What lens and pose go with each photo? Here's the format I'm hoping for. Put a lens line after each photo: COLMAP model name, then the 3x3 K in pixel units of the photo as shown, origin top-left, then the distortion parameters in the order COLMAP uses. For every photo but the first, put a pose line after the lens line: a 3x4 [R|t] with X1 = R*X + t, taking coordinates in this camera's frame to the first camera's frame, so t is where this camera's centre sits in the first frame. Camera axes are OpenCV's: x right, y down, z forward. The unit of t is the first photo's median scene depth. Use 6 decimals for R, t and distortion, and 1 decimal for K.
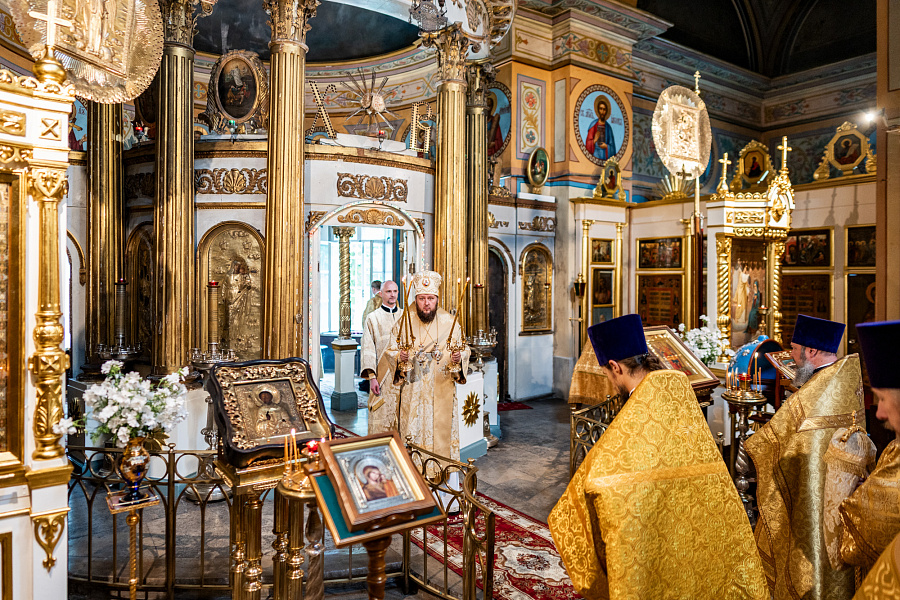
lens RADIAL K [[610.1, 0, 447.1], [0, 610.1, 276.8], [0, 0, 1]] dist [-0.003413, 0.001125]
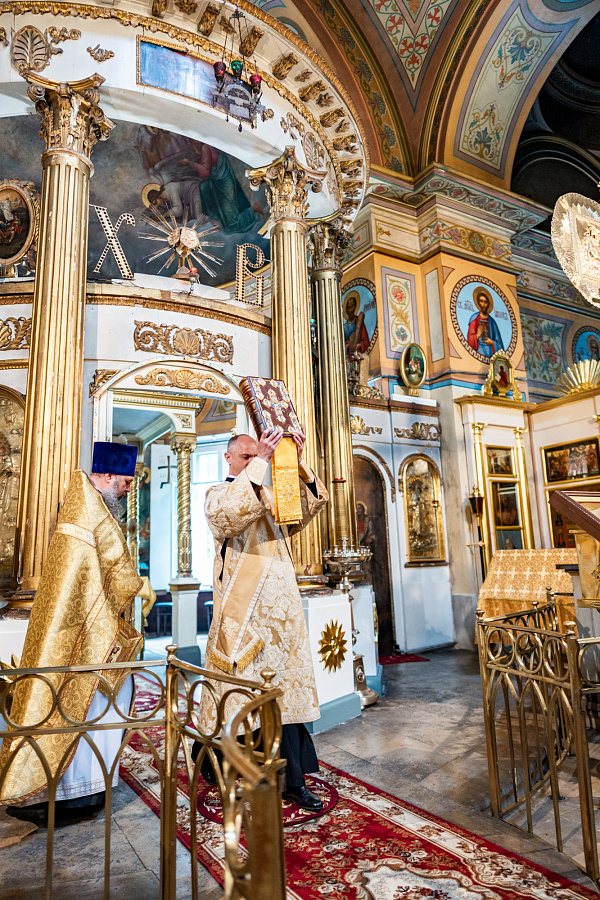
lens RADIAL K [[598.9, 0, 300.0], [0, 598.9, 450.0], [0, 0, 1]] dist [-0.009684, -0.001789]
pose [[0.996423, -0.056472, -0.062860, 0.038590], [0.044159, 0.982227, -0.182428, 0.080857], [0.072045, 0.179000, 0.981208, 0.194697]]
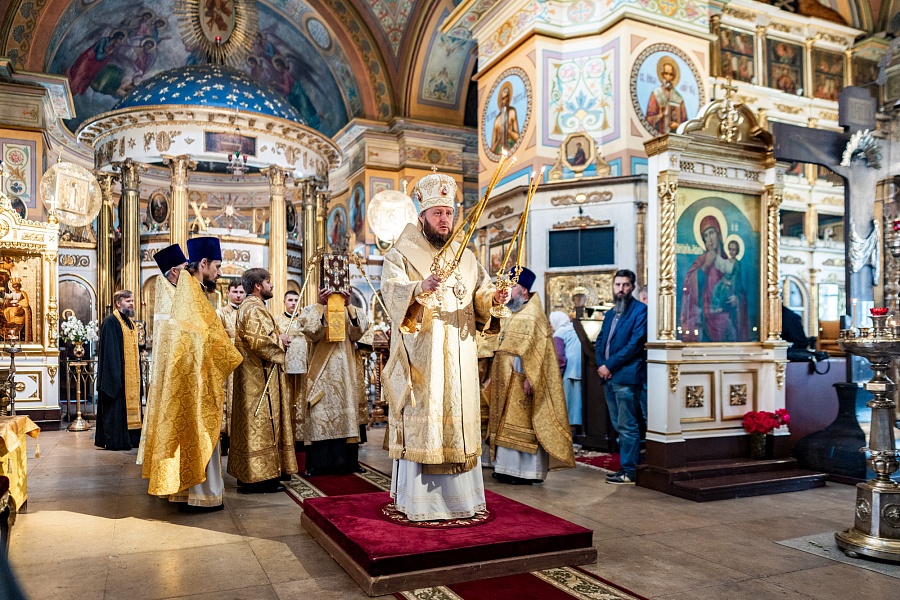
lens RADIAL K [[623.9, 0, 374.2], [0, 623.9, 355.4], [0, 0, 1]] dist [-0.003976, -0.000206]
pose [[0.969895, -0.003429, -0.243498, 0.503554], [0.004388, 0.999985, 0.003396, 0.102325], [0.243483, -0.004362, 0.969895, -0.491614]]
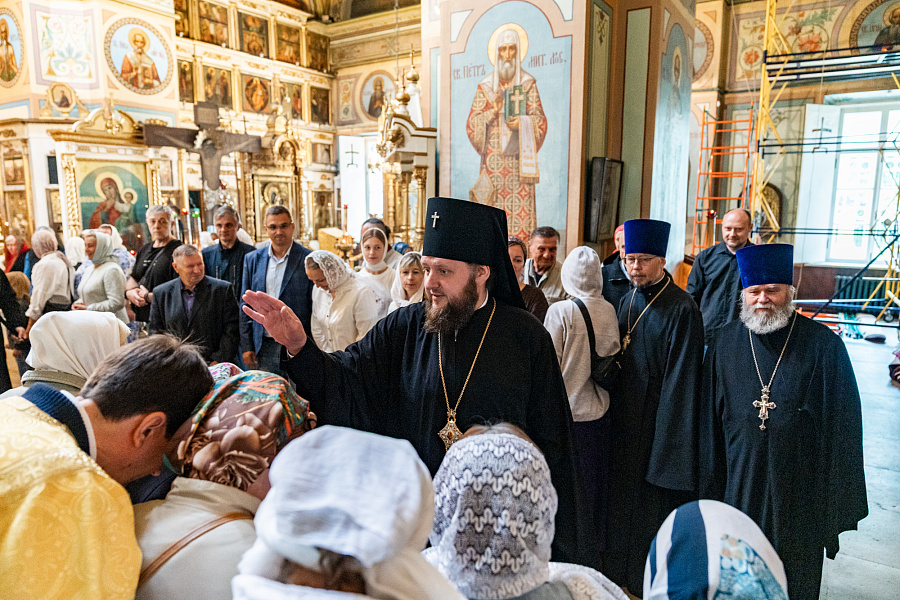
lens RADIAL K [[598.9, 0, 450.0], [0, 598.9, 300.0], [0, 0, 1]] dist [-0.009684, -0.001789]
pose [[0.915736, -0.069749, 0.395679, 0.751752], [0.007759, 0.987703, 0.156151, 0.027883], [-0.401705, -0.139923, 0.905016, -0.888831]]
